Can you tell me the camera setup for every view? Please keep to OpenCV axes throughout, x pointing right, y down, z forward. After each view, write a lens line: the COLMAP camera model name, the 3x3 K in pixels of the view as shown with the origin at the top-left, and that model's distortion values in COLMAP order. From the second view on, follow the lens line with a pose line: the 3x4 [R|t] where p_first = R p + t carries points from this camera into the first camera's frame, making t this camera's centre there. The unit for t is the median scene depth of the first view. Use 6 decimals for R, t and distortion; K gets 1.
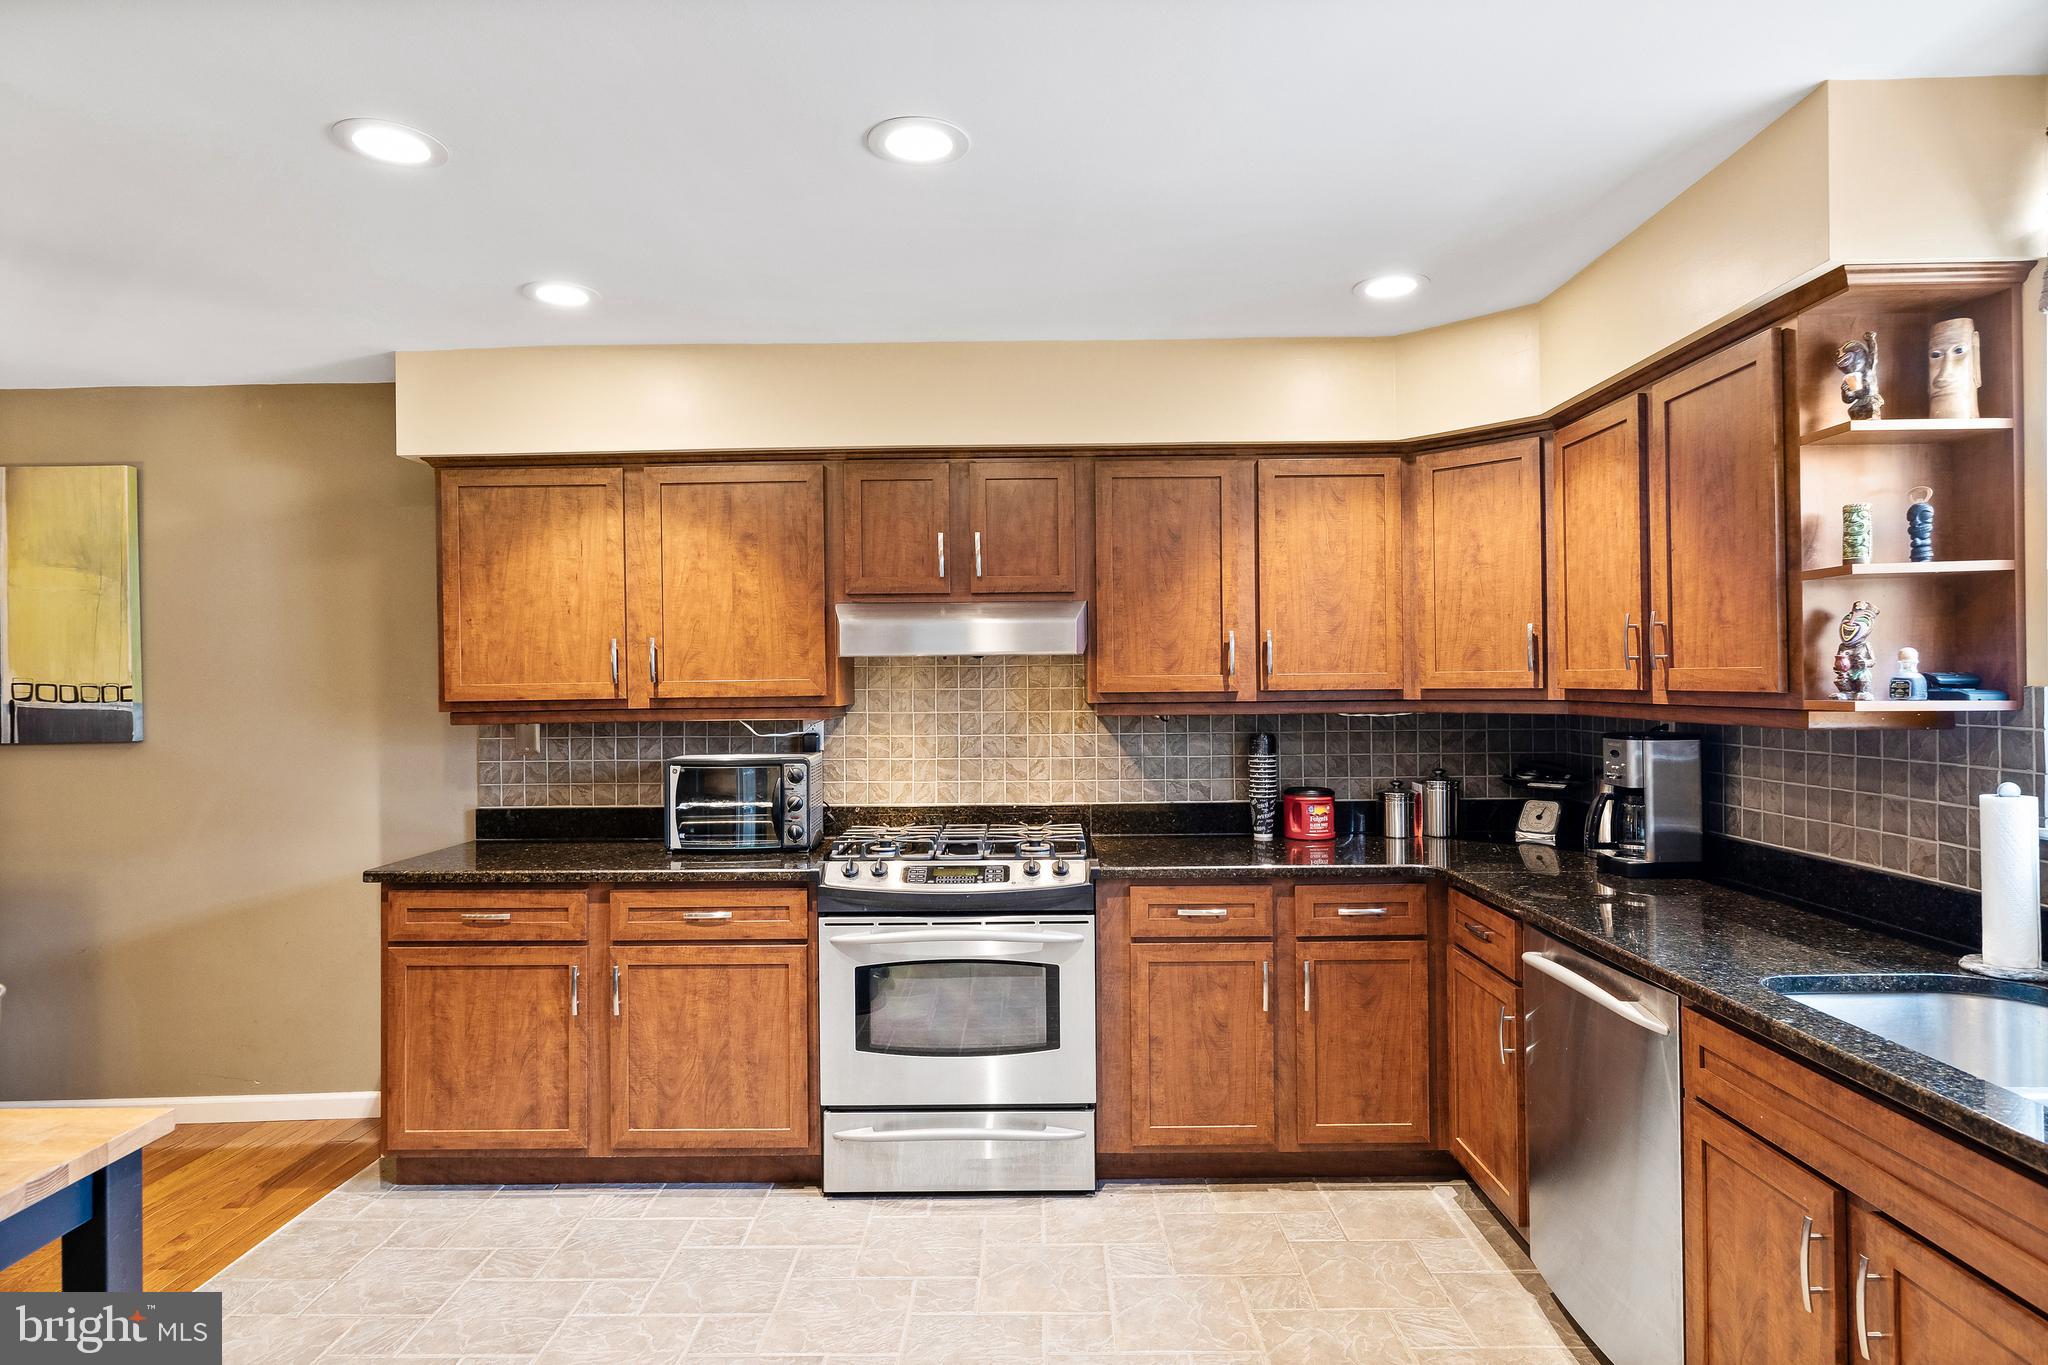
lens RADIAL K [[1117.9, 0, 1024.8], [0, 1117.9, 676.3], [0, 0, 1]] dist [0.001400, 0.001478]
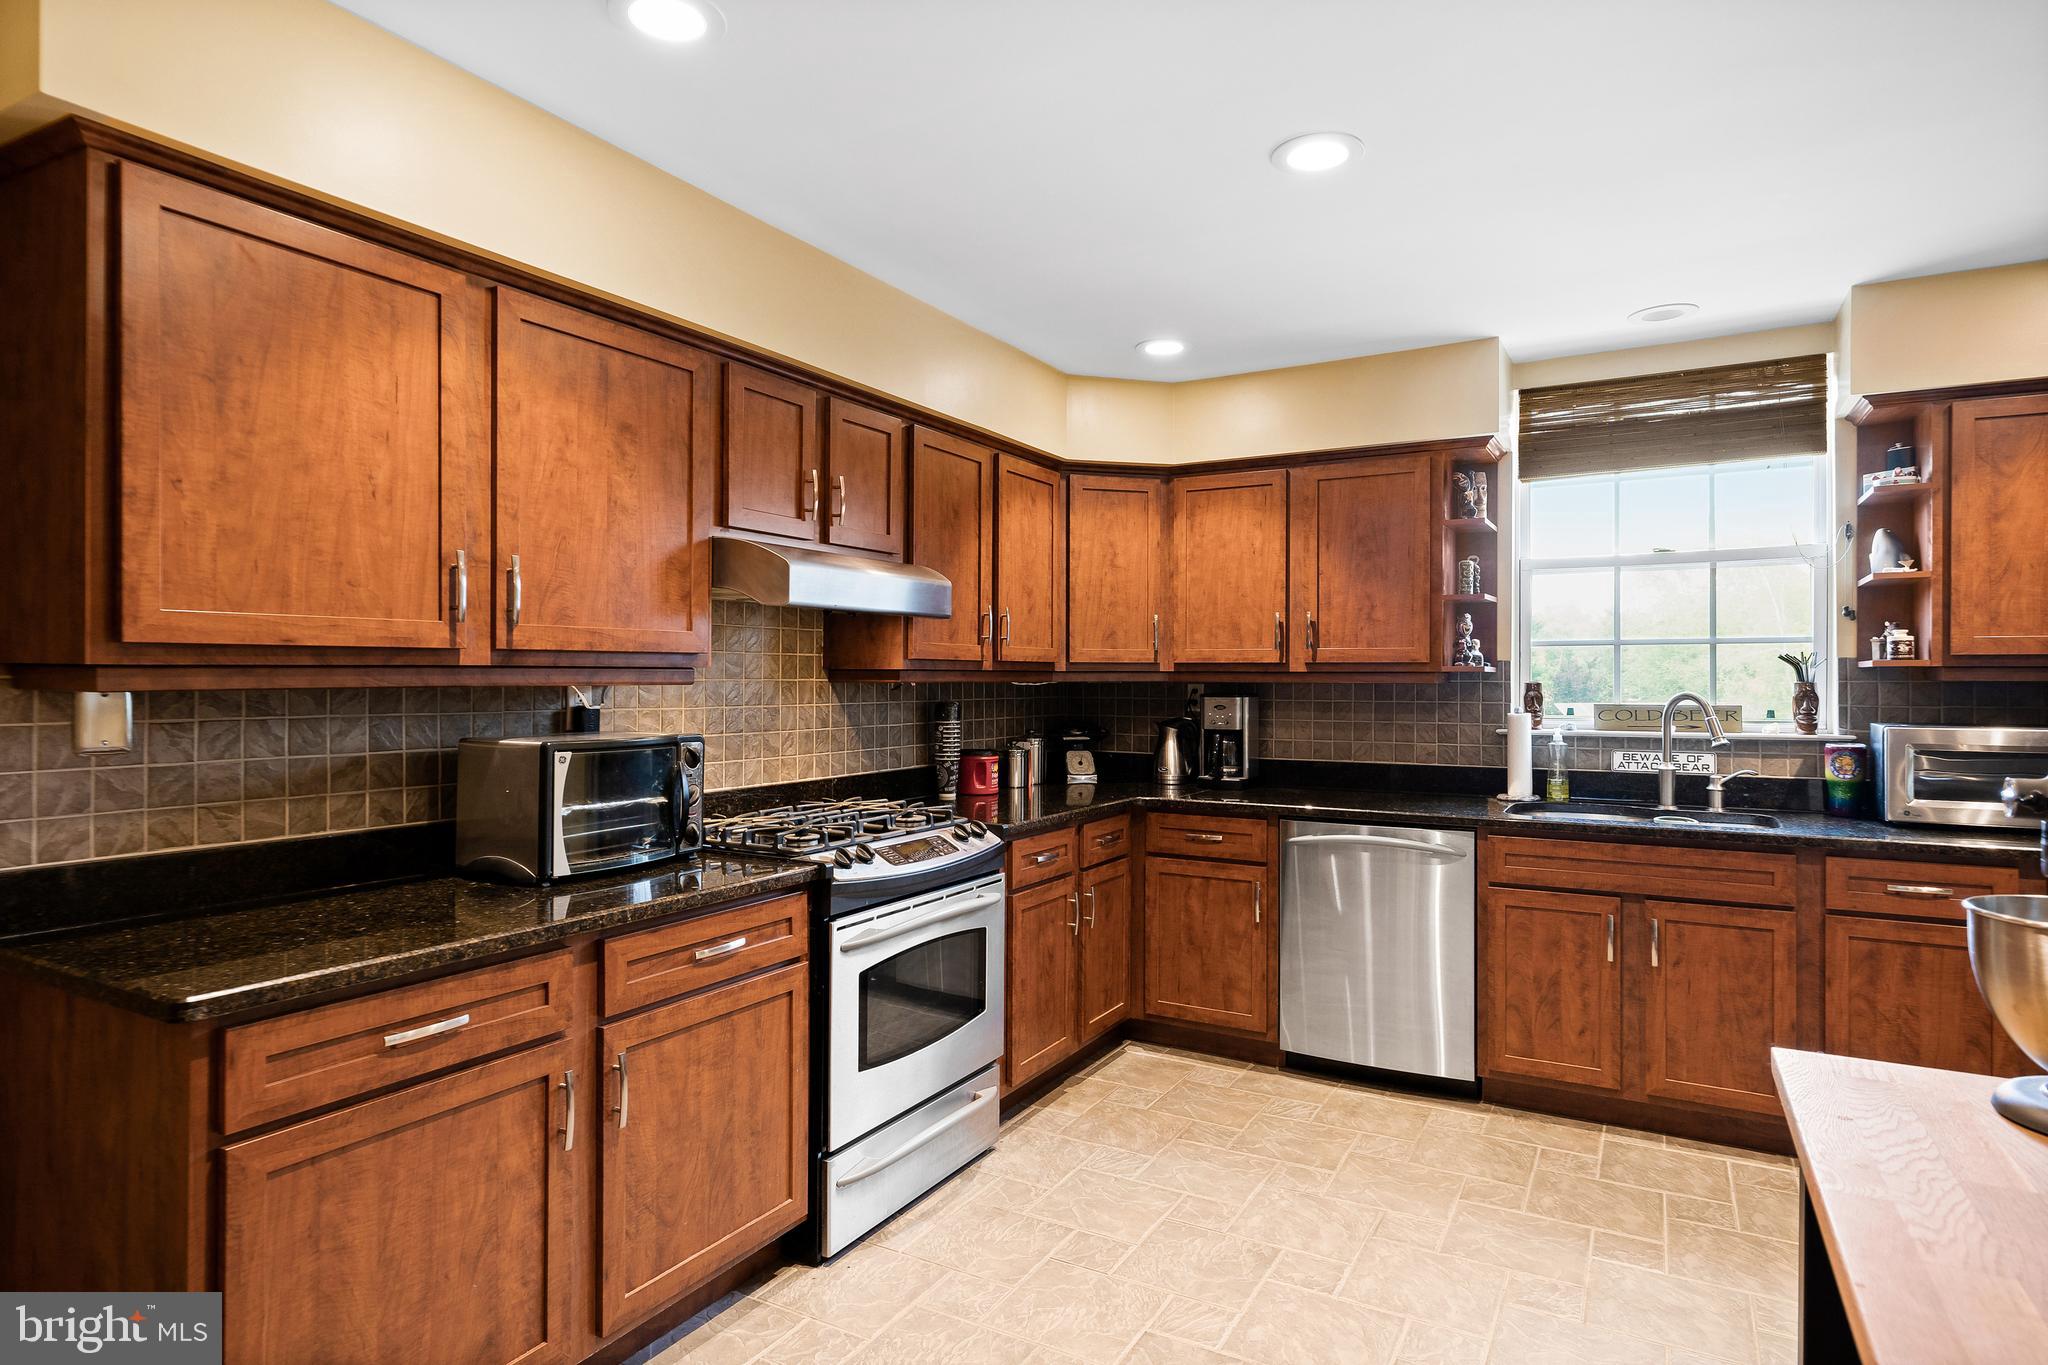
lens RADIAL K [[1117.9, 0, 1024.8], [0, 1117.9, 676.3], [0, 0, 1]] dist [0.001400, 0.001478]
pose [[0.497889, 0.012309, 0.867154, -0.758133], [-0.011679, 0.999904, -0.007488, 0.037140], [-0.867162, -0.006400, 0.497985, 0.433583]]
